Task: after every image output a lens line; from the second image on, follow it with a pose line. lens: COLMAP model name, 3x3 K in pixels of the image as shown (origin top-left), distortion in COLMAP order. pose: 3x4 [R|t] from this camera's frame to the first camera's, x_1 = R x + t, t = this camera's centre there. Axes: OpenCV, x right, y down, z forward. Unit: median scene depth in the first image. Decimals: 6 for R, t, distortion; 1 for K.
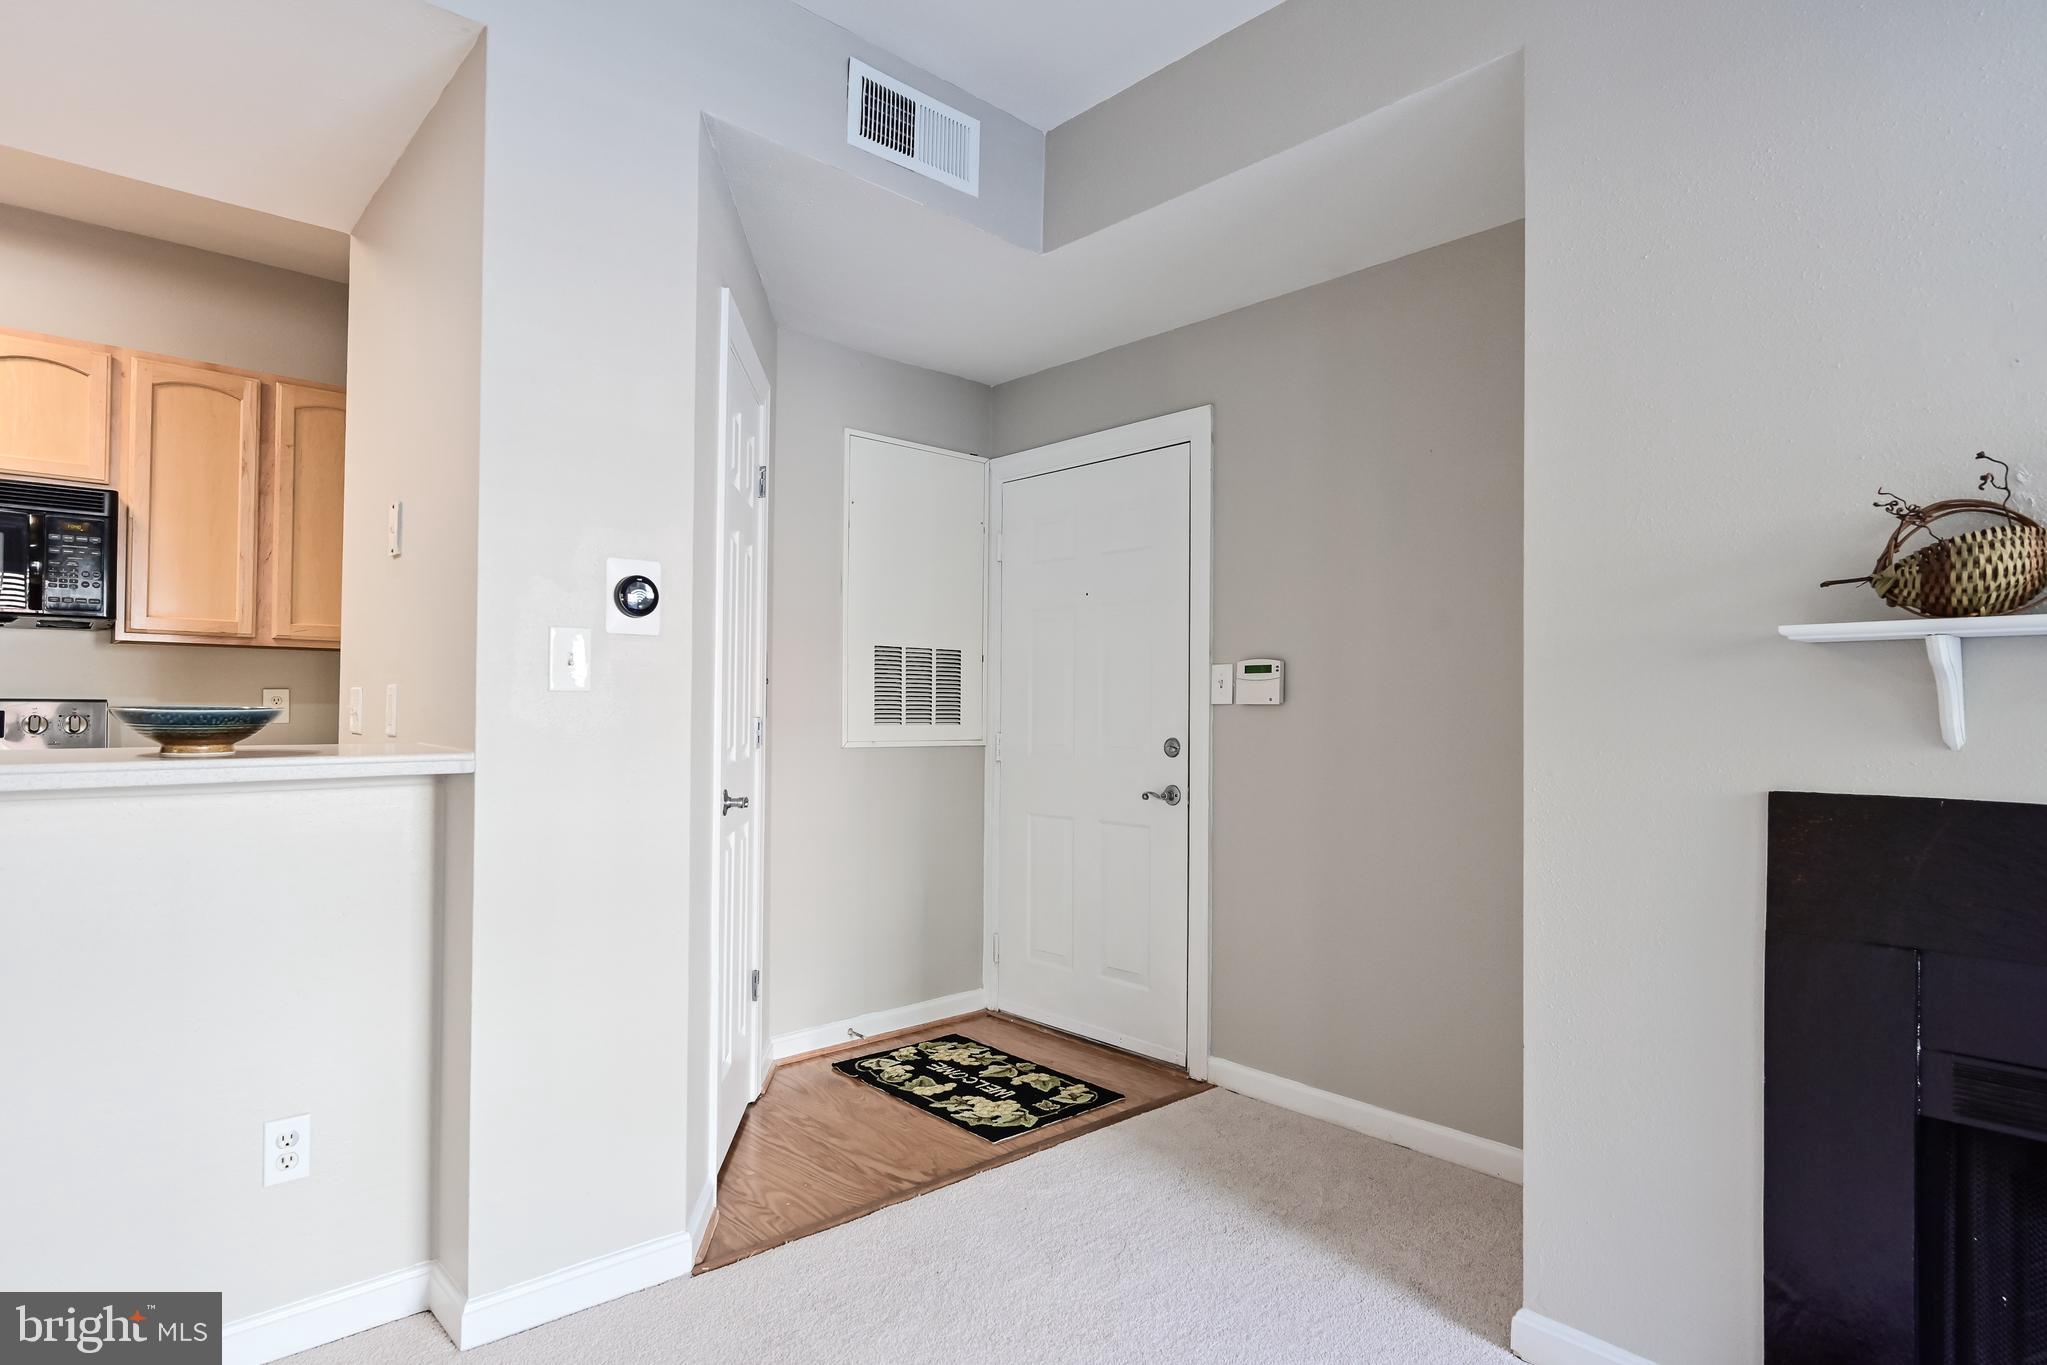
lens RADIAL K [[1096.5, 0, 1023.7], [0, 1096.5, 690.9], [0, 0, 1]] dist [0.001892, 0.000321]
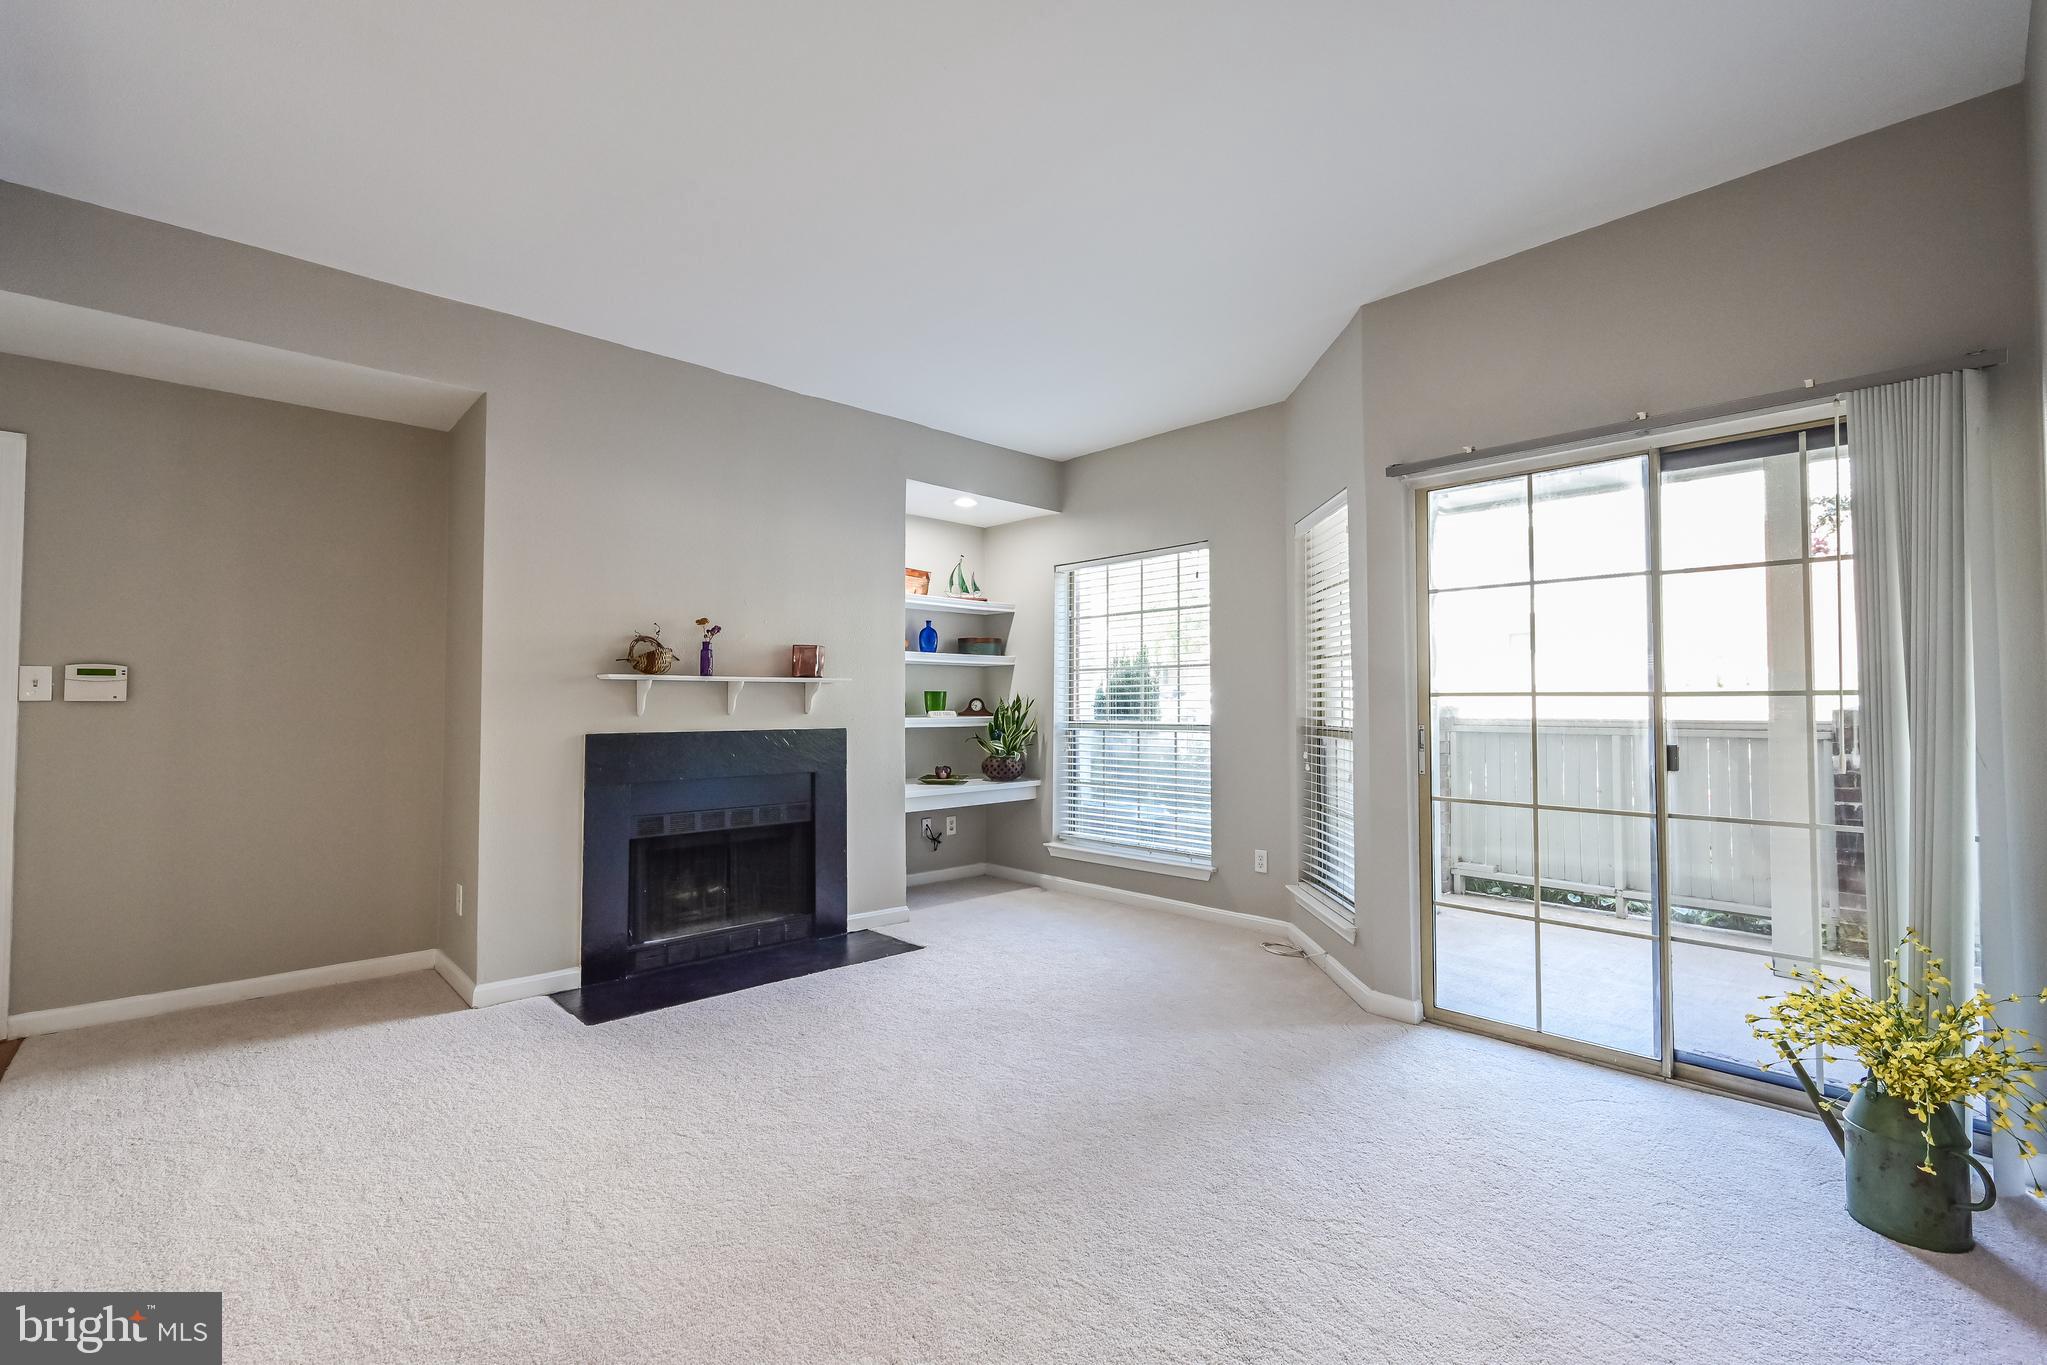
lens RADIAL K [[895.4, 0, 1018.5], [0, 895.4, 677.9], [0, 0, 1]] dist [0.000201, 0.000123]
pose [[-0.010136, 0.021147, 0.999725, -0.790649], [-0.015426, 0.999654, -0.021302, -0.007973], [-0.999830, -0.015638, -0.009806, -0.013267]]
